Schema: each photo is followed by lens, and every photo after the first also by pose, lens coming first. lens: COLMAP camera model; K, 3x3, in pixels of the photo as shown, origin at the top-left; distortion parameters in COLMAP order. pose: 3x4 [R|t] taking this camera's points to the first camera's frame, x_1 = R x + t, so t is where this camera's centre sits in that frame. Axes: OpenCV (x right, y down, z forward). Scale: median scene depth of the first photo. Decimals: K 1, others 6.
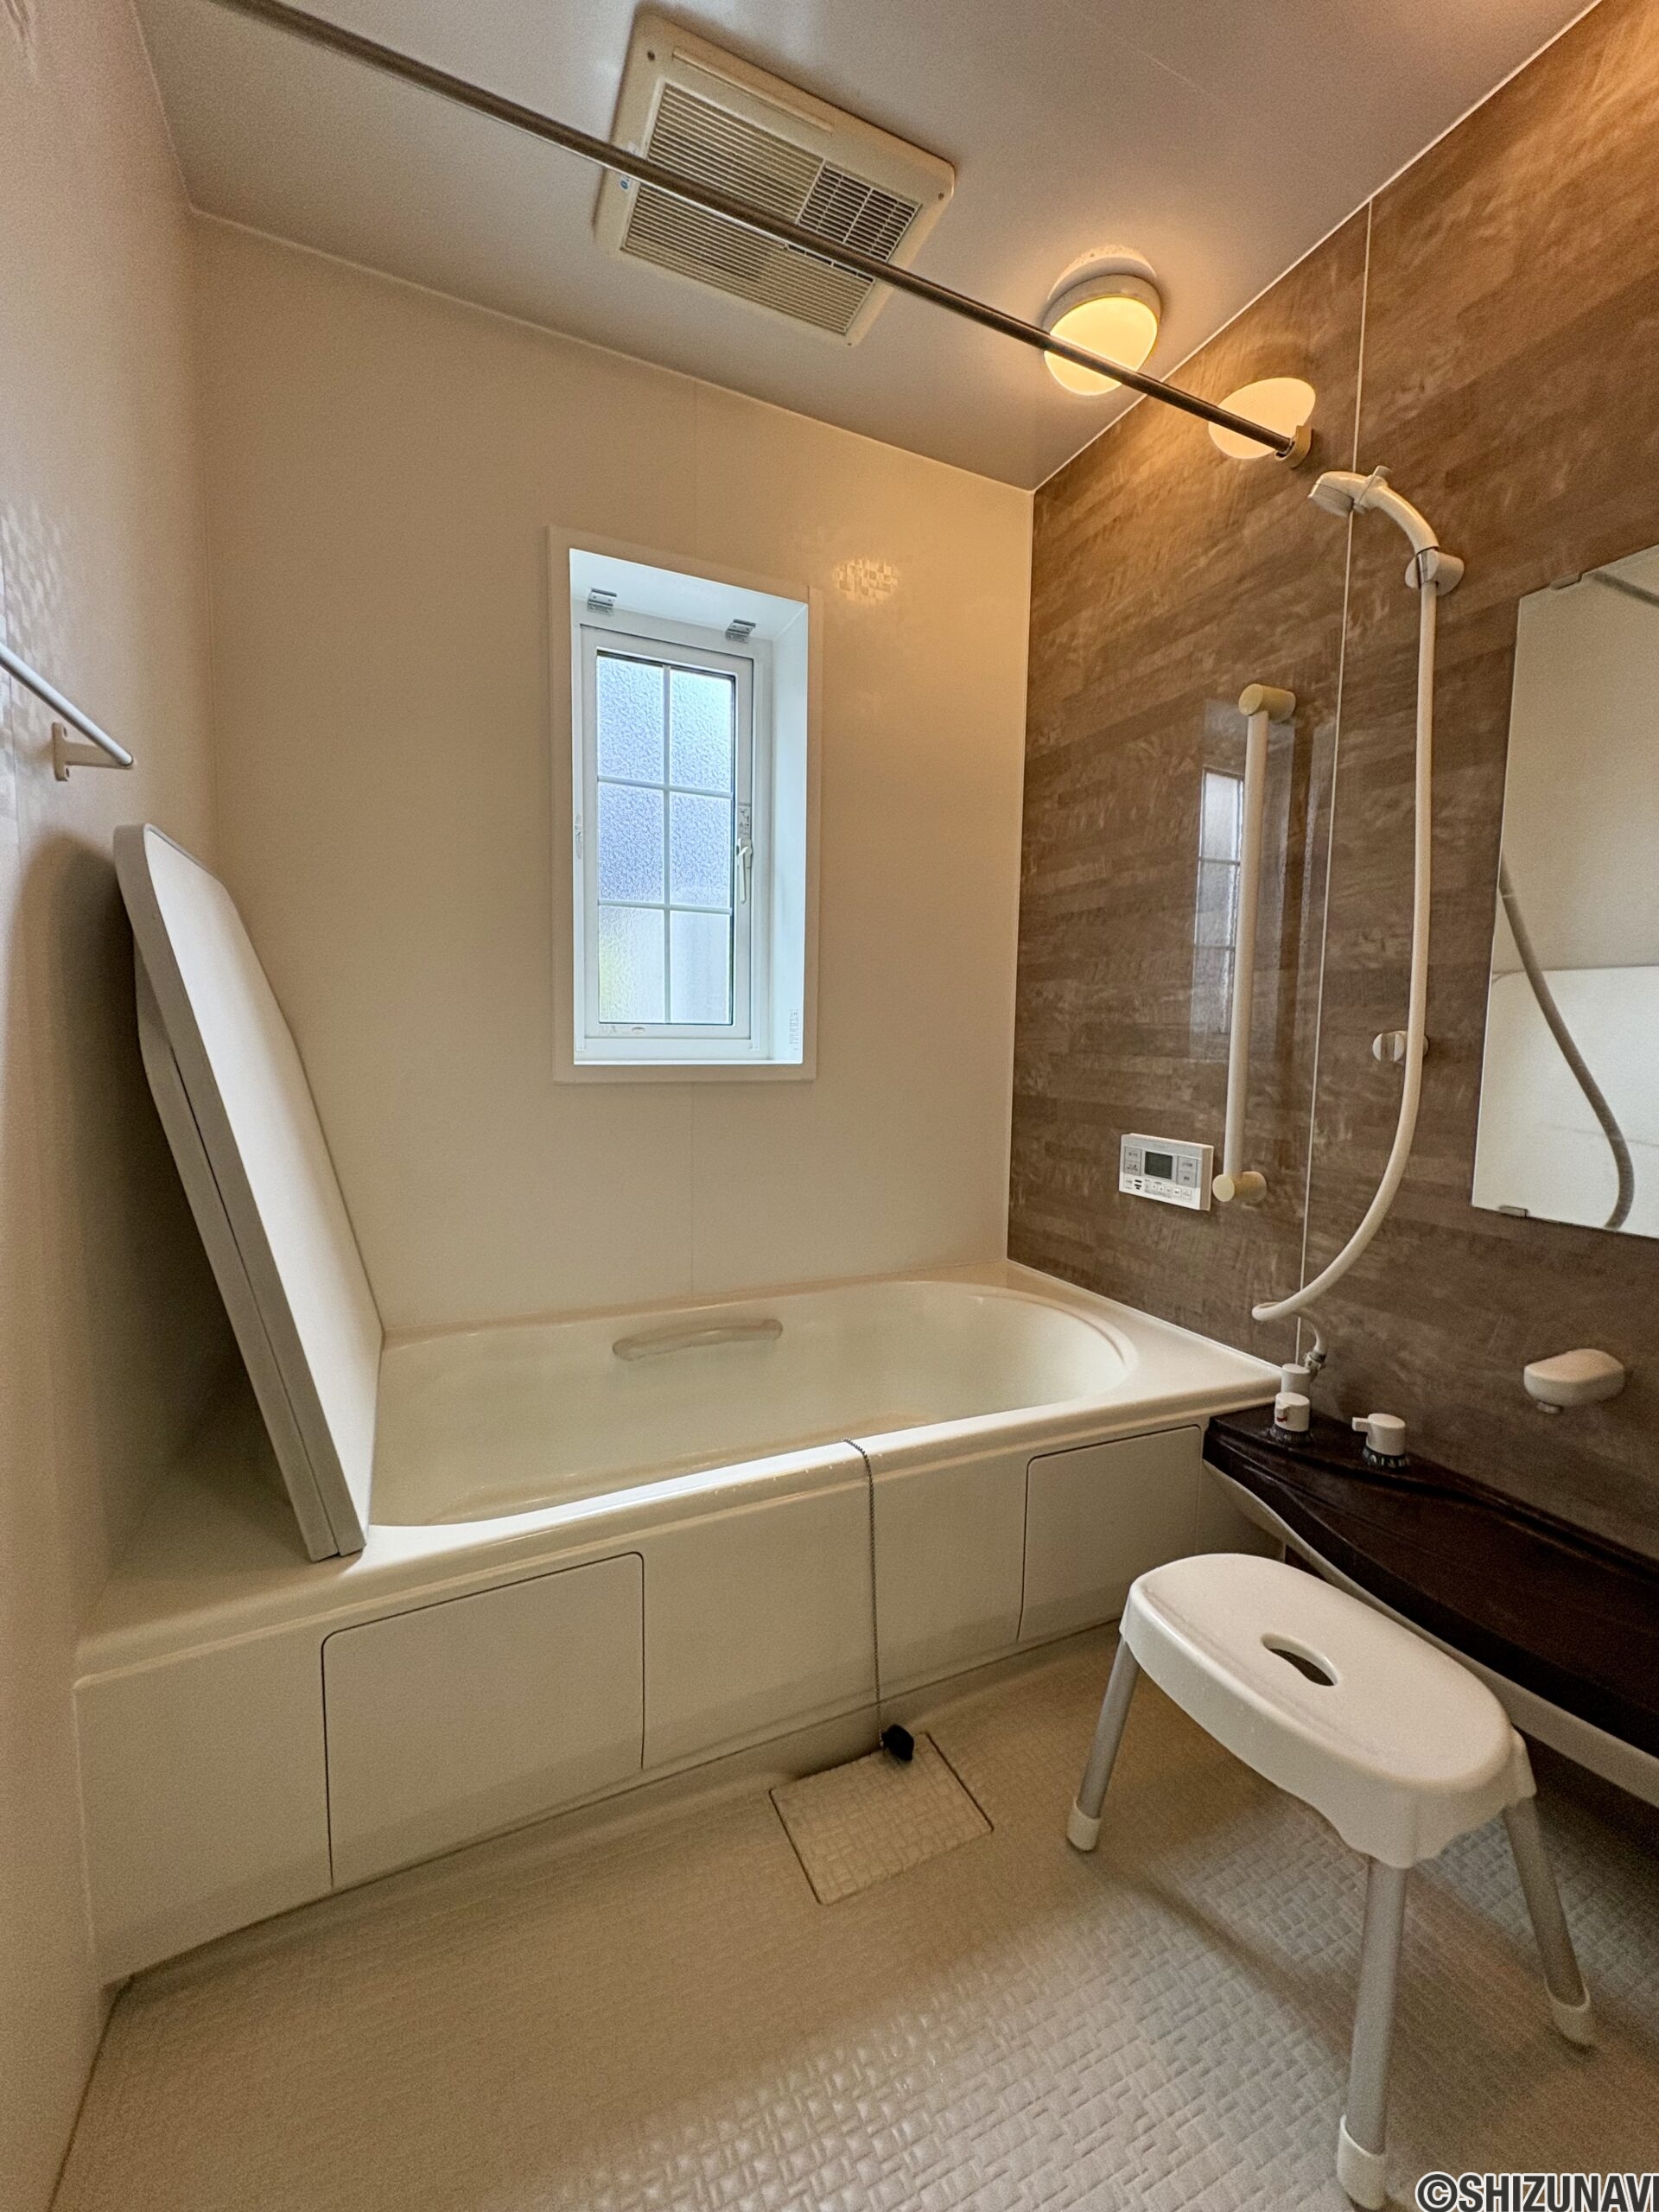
lens RADIAL K [[882.3, 0, 829.7], [0, 882.3, 1104.9], [0, 0, 1]] dist [-0.001546, -0.000358]
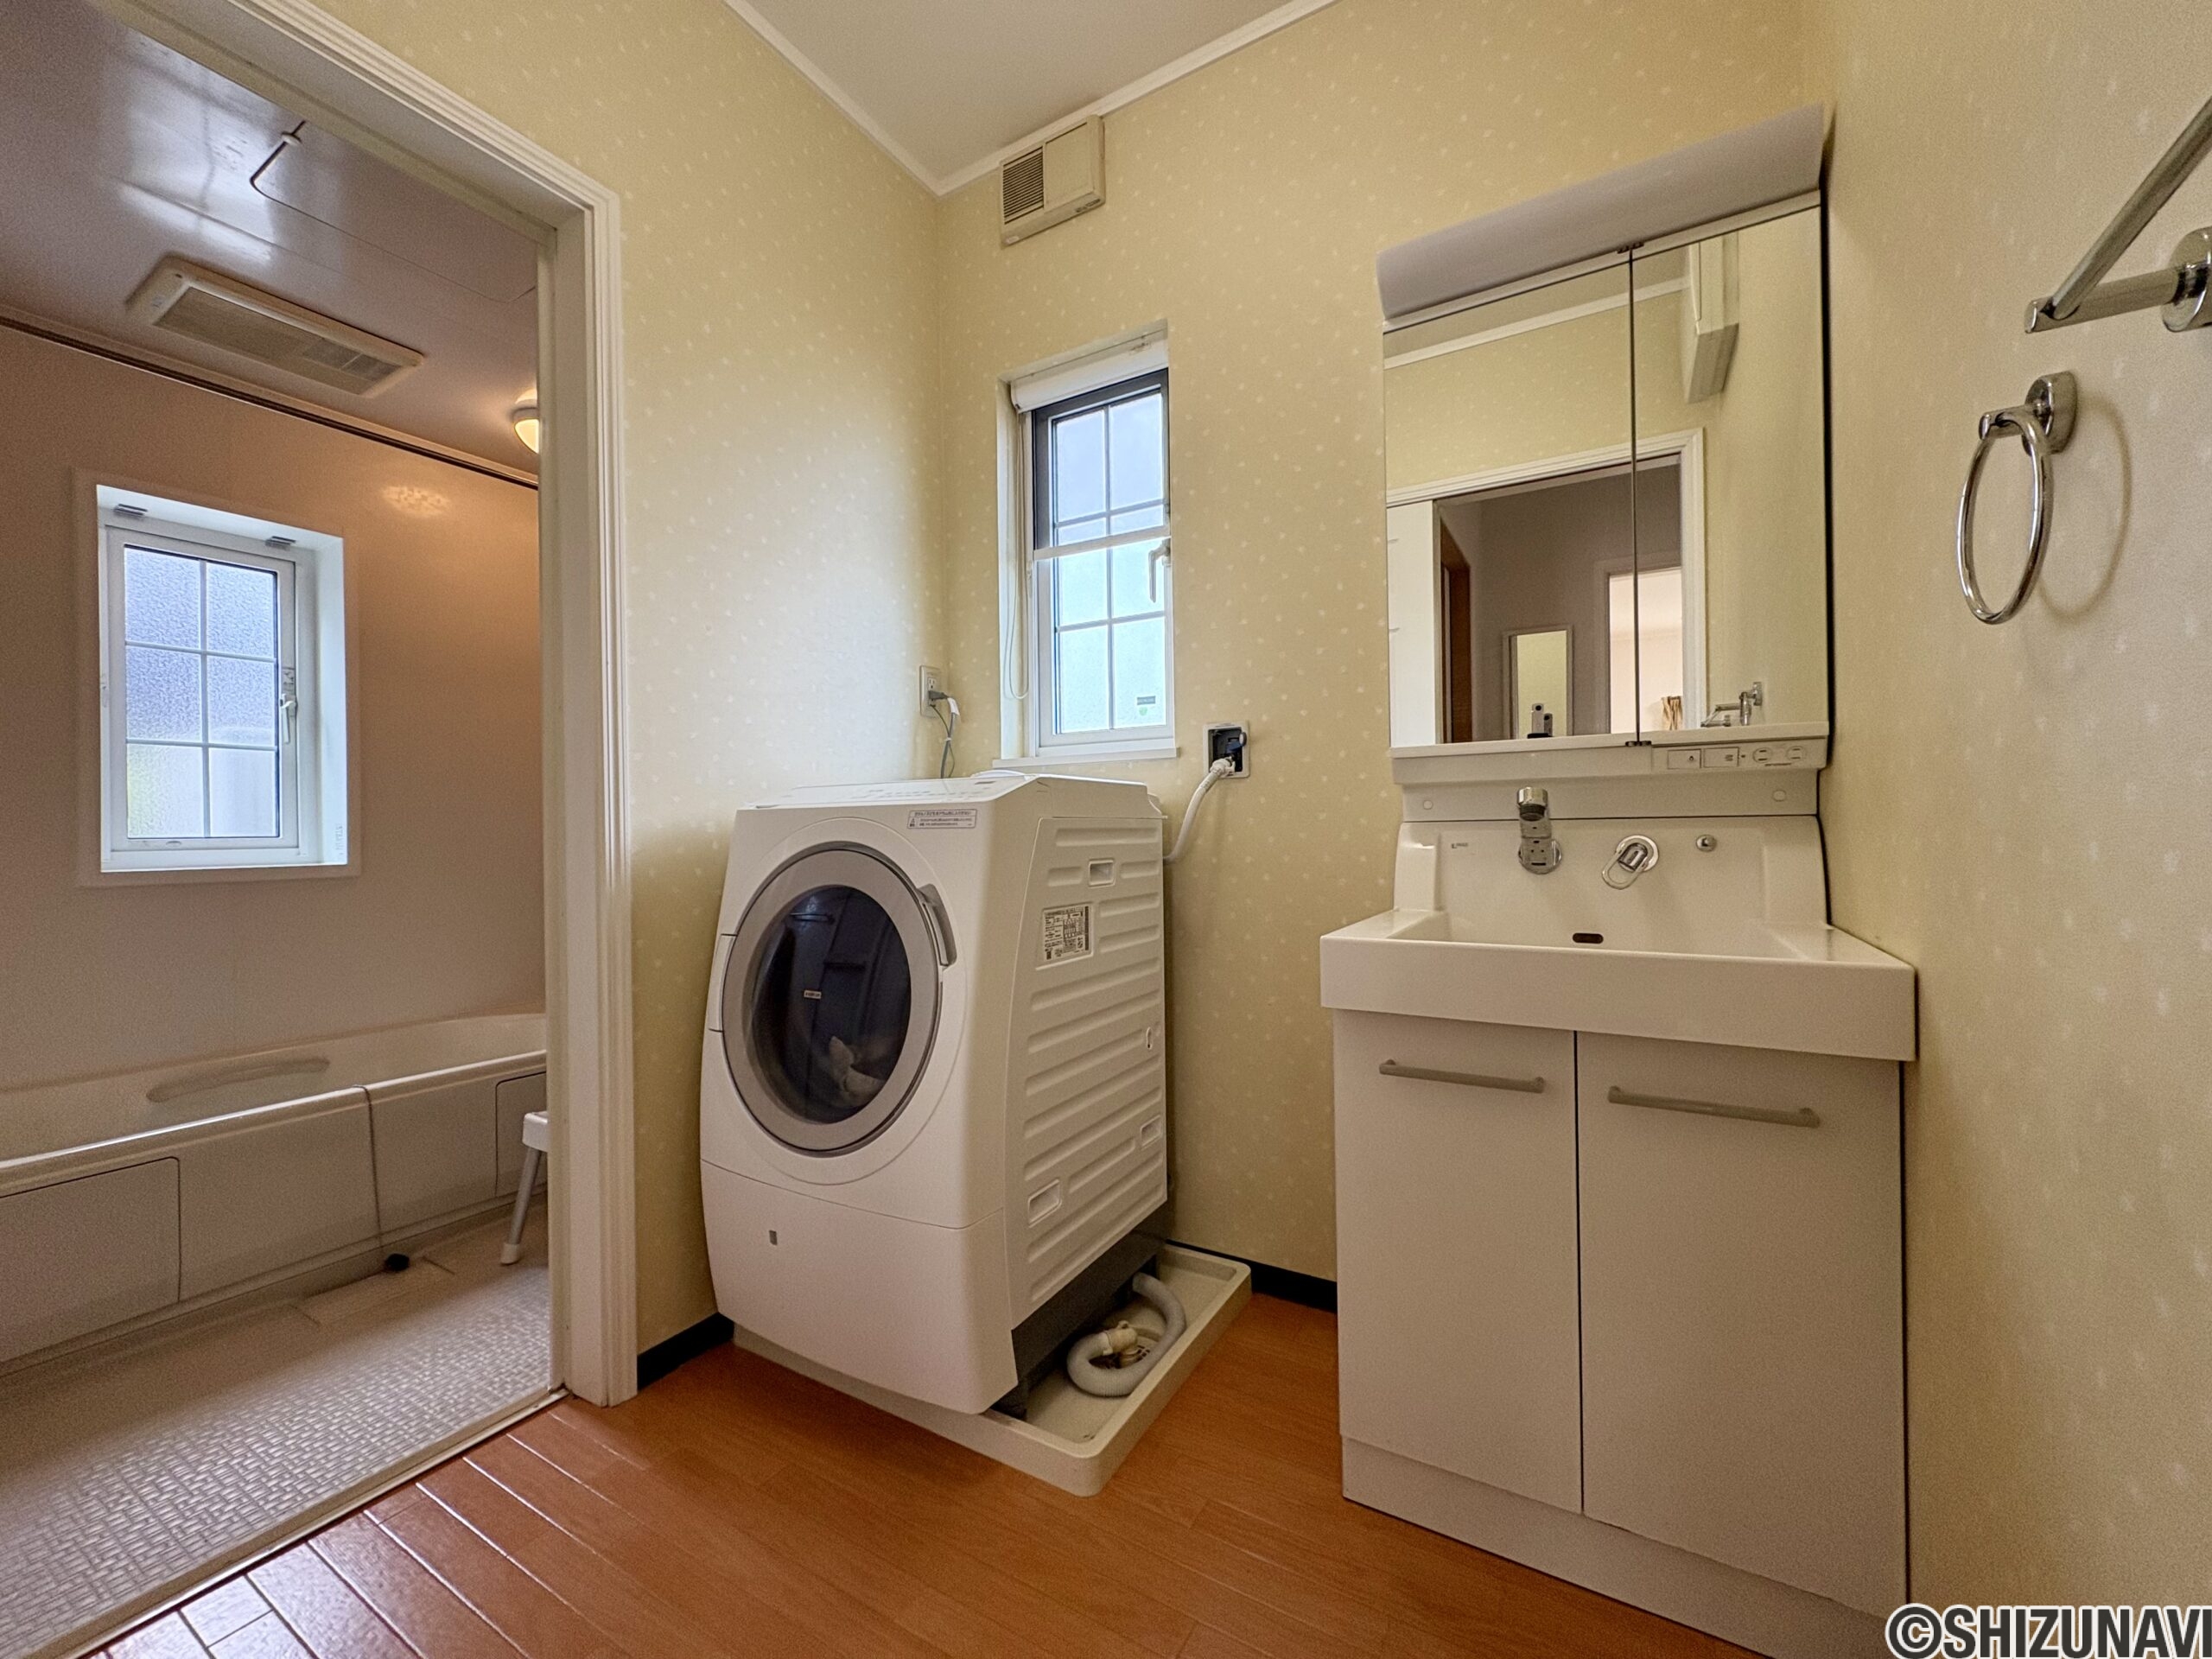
lens RADIAL K [[882.3, 0, 1108.0], [0, 882.3, 827.8], [0, 0, 1]] dist [-0.001546, -0.000358]
pose [[0.825860, -0.027865, 0.563186, 0.175069], [0.079585, 0.994540, -0.067497, 0.083297], [-0.558230, 0.100564, 0.823569, -0.772255]]
